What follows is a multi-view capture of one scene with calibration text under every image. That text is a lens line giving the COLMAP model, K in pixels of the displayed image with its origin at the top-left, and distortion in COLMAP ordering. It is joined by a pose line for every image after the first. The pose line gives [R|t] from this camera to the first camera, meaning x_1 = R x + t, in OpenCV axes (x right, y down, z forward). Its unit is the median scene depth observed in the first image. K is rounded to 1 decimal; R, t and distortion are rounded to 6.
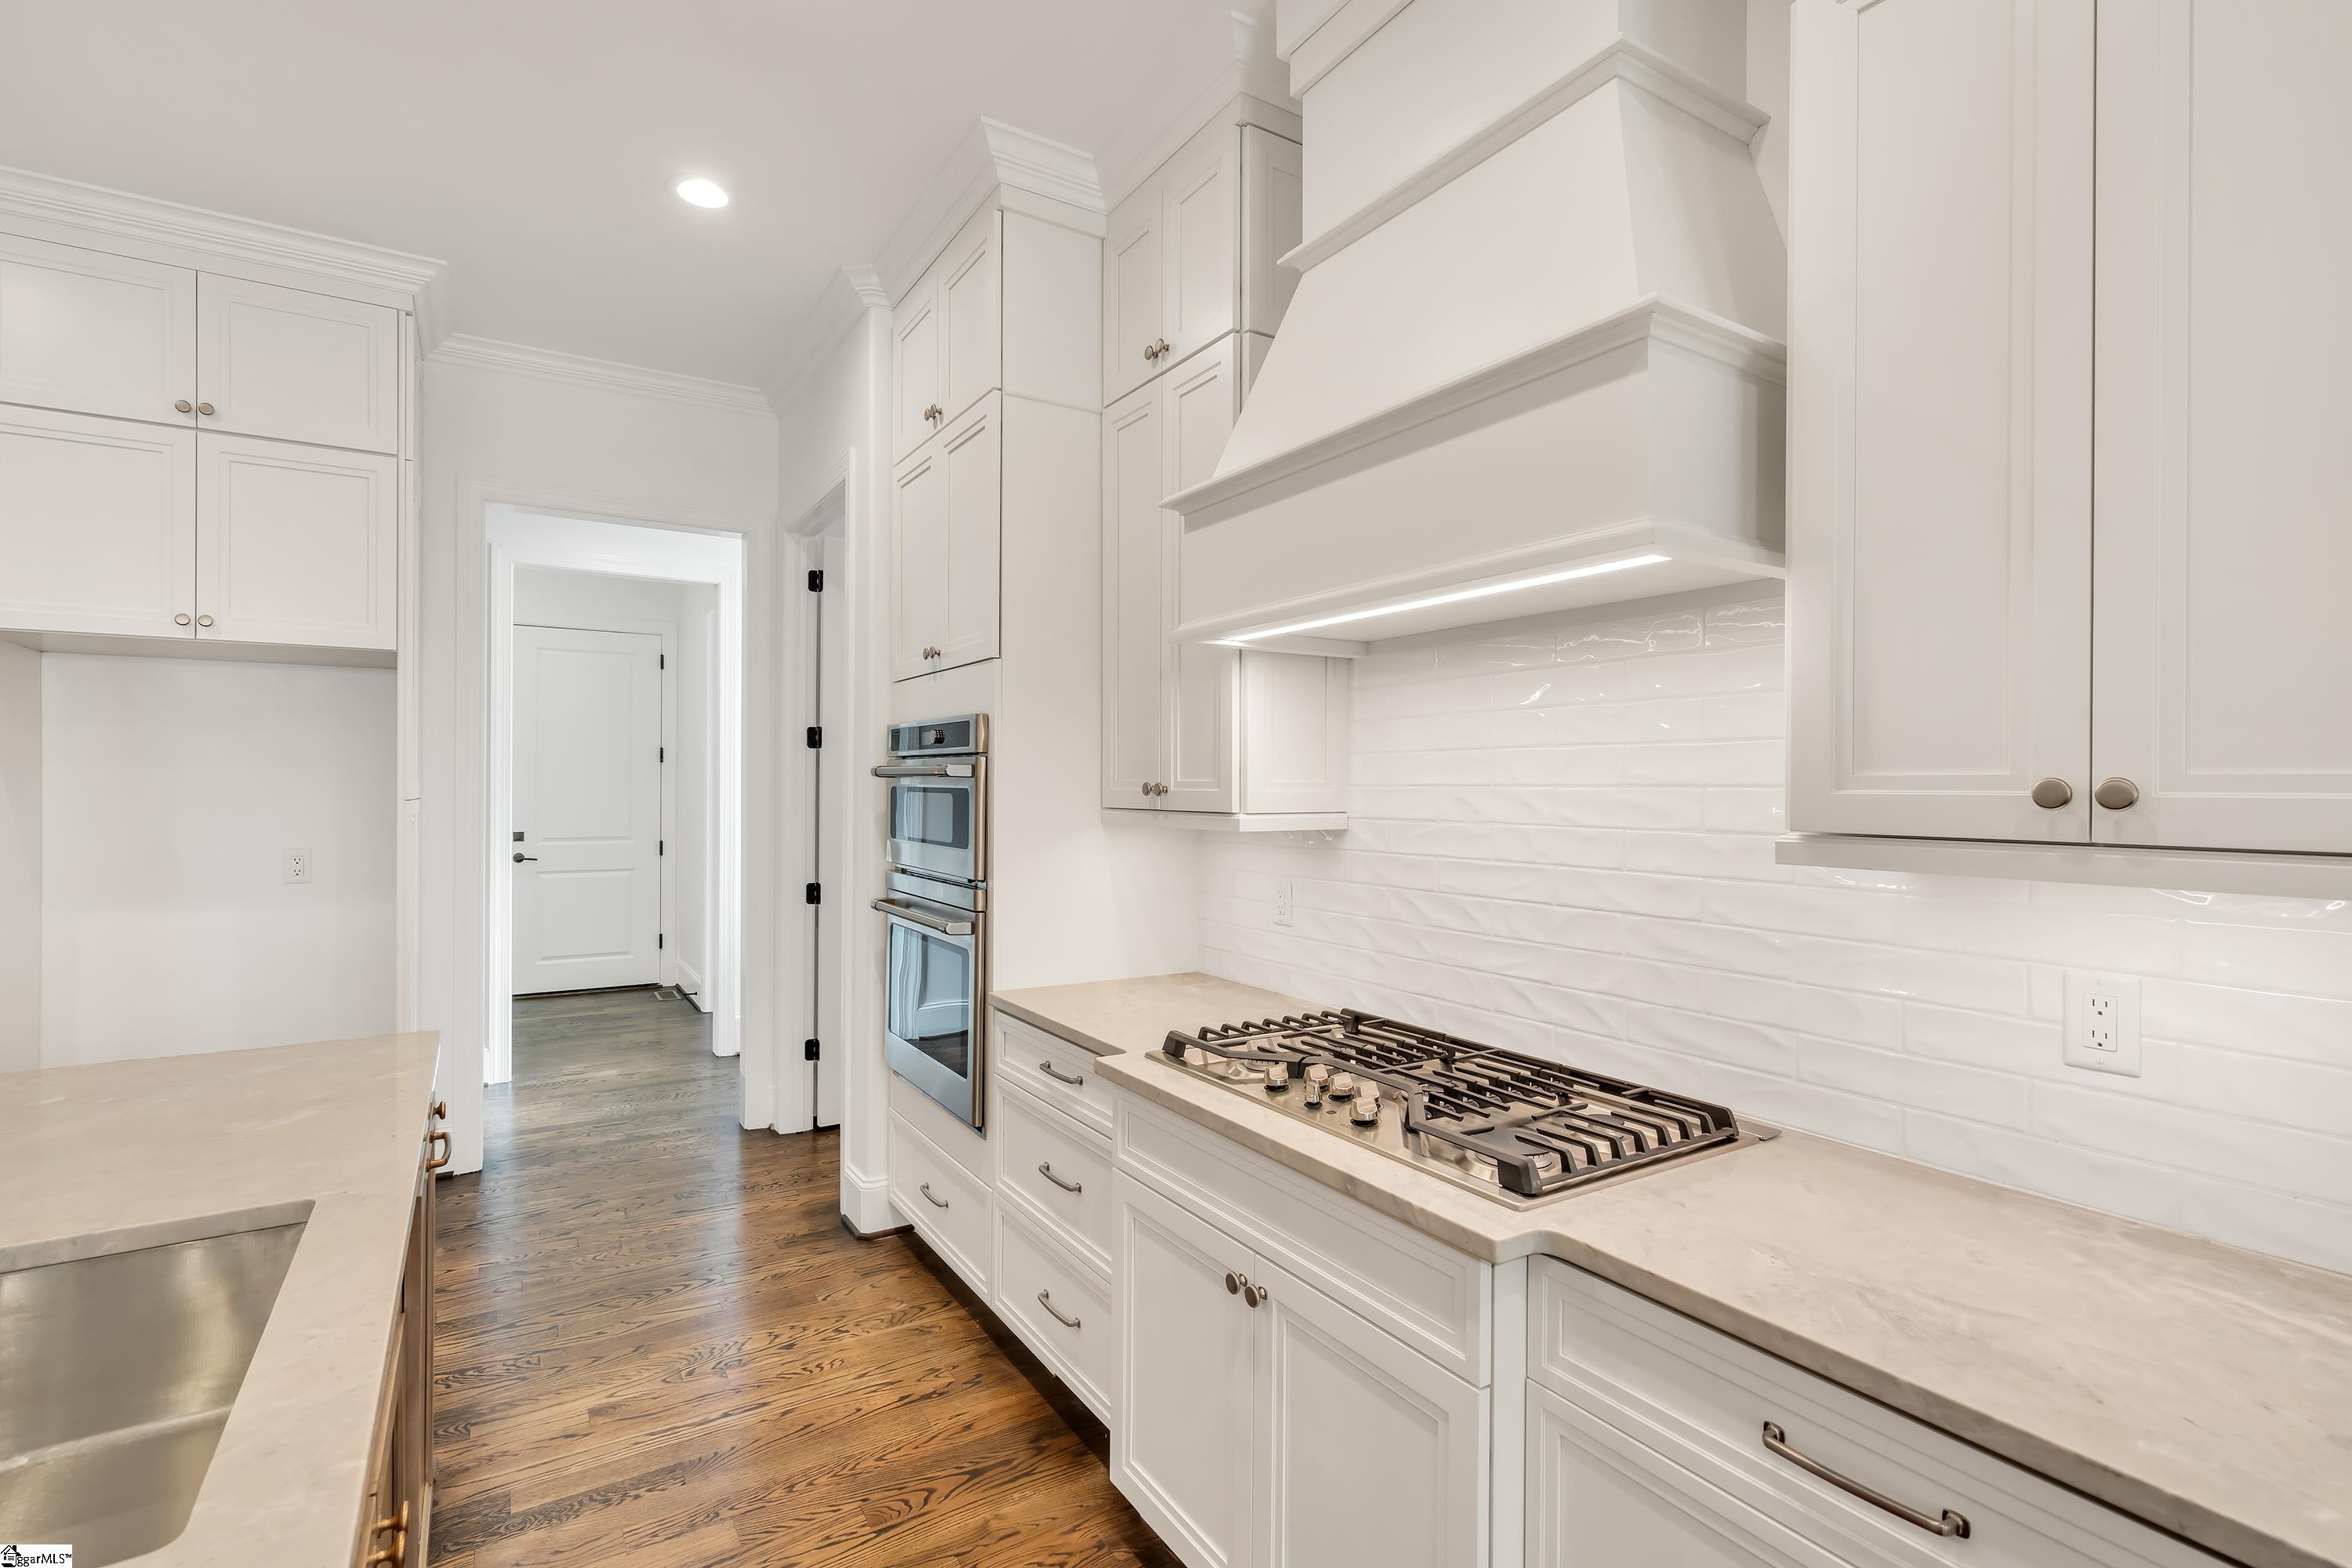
lens RADIAL K [[1088.5, 0, 1173.0], [0, 1088.5, 788.7], [0, 0, 1]] dist [0.001364, 0.000295]
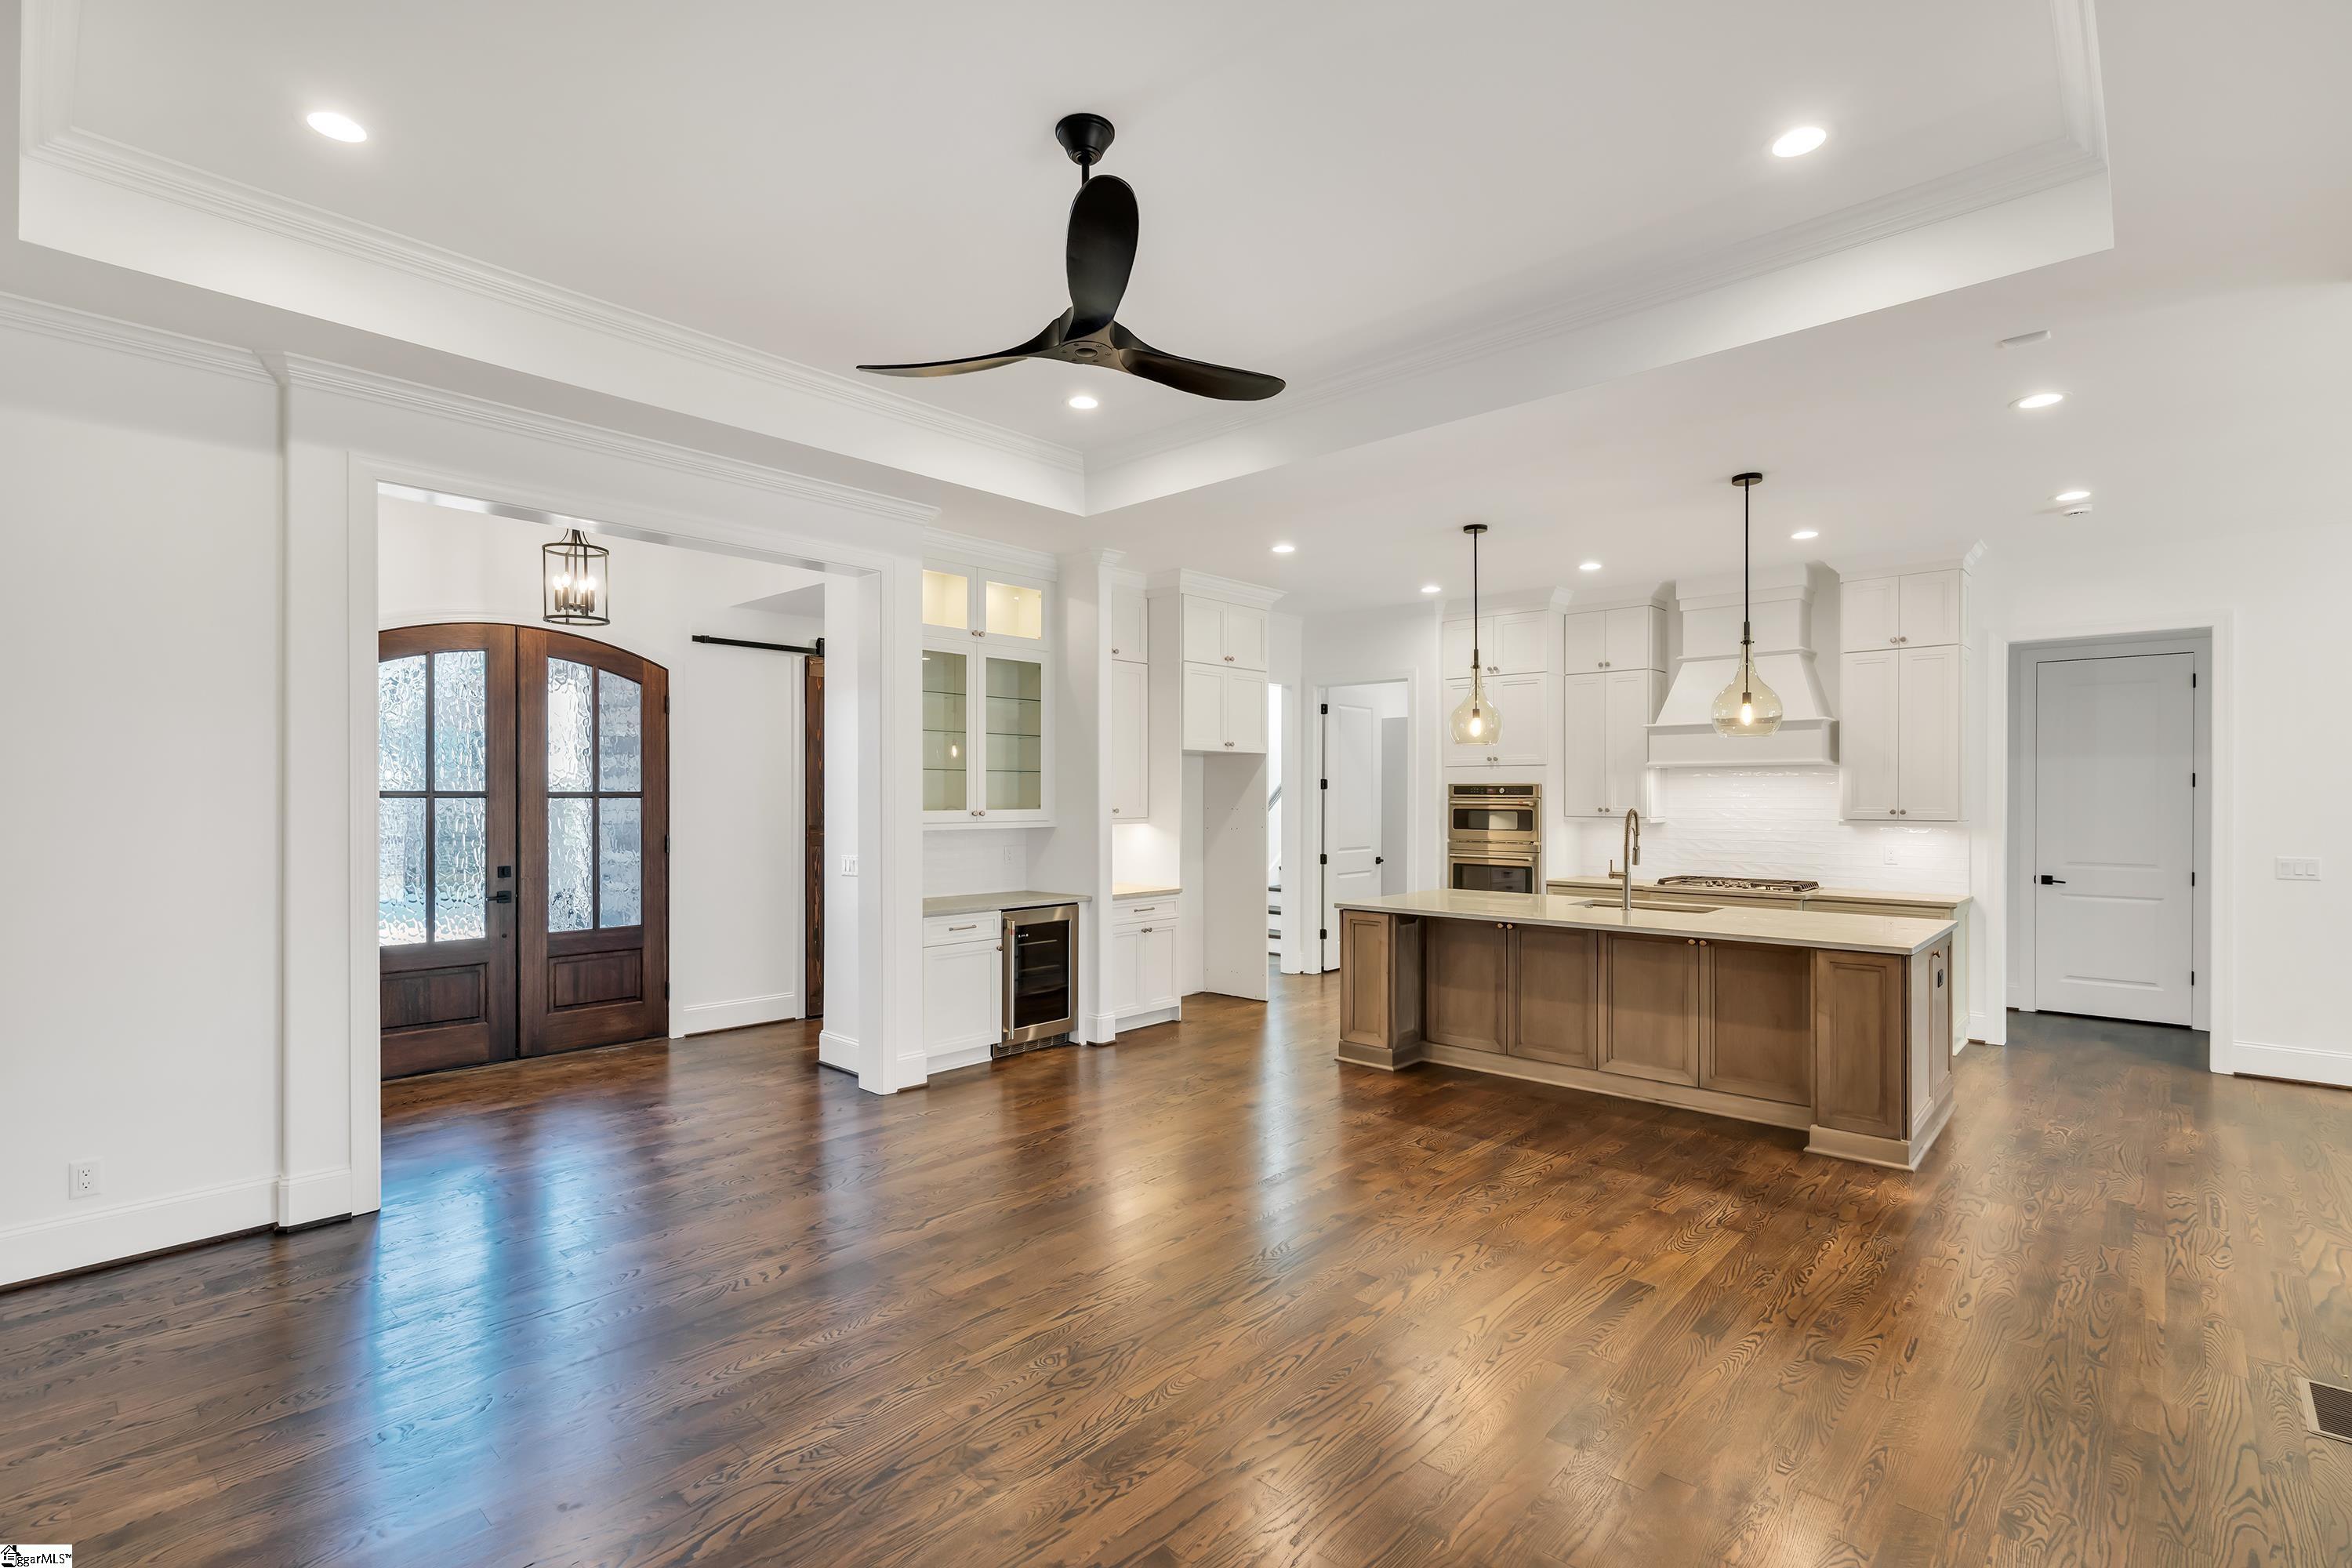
lens RADIAL K [[1083.8, 0, 1183.5], [0, 1083.8, 802.9], [0, 0, 1]] dist [-0.000327, 0.001065]
pose [[0.962427, -0.006887, 0.271455, -1.958973], [0.005368, 0.999966, 0.006338, -0.043958], [-0.271489, -0.004643, 0.962430, -1.580425]]
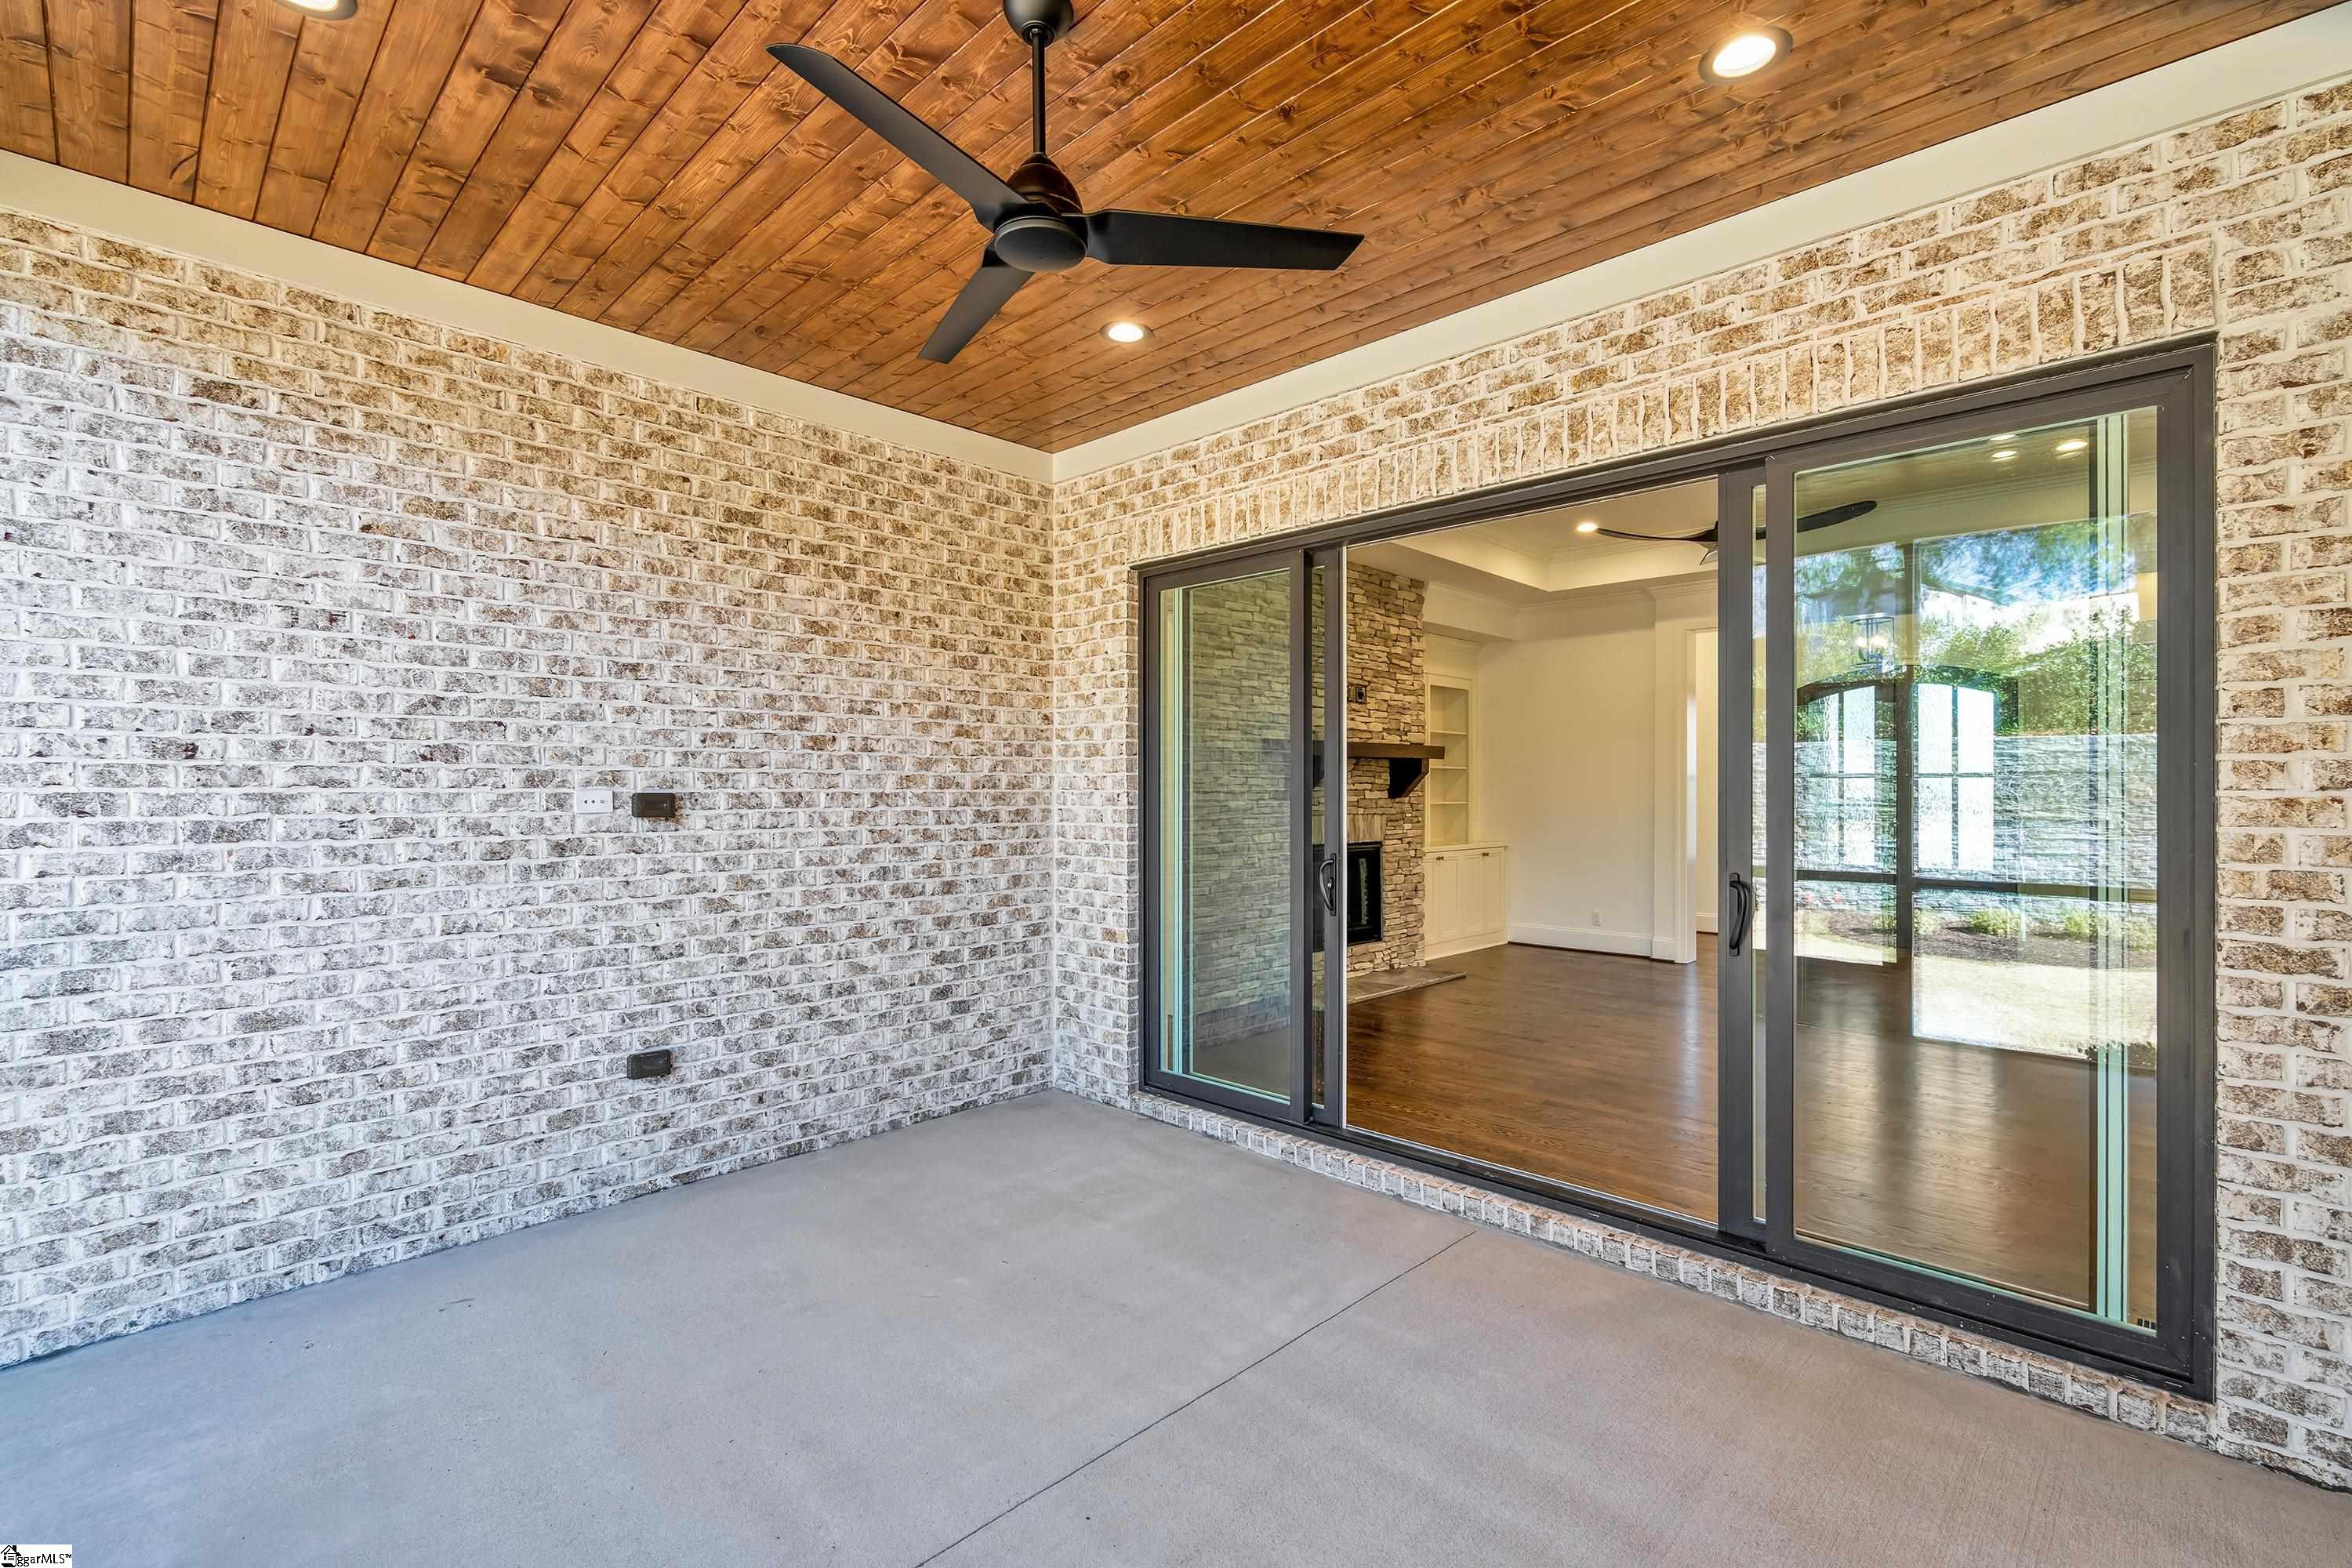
lens RADIAL K [[1063.8, 0, 1176.0], [0, 1063.8, 784.0], [0, 0, 1]] dist [-0.001580, -0.000170]
pose [[0.242631, -0.009603, -0.970071, 0.111896], [-0.002882, 0.999939, -0.010620, 0.019313], [0.970114, 0.005372, 0.242589, -2.110693]]
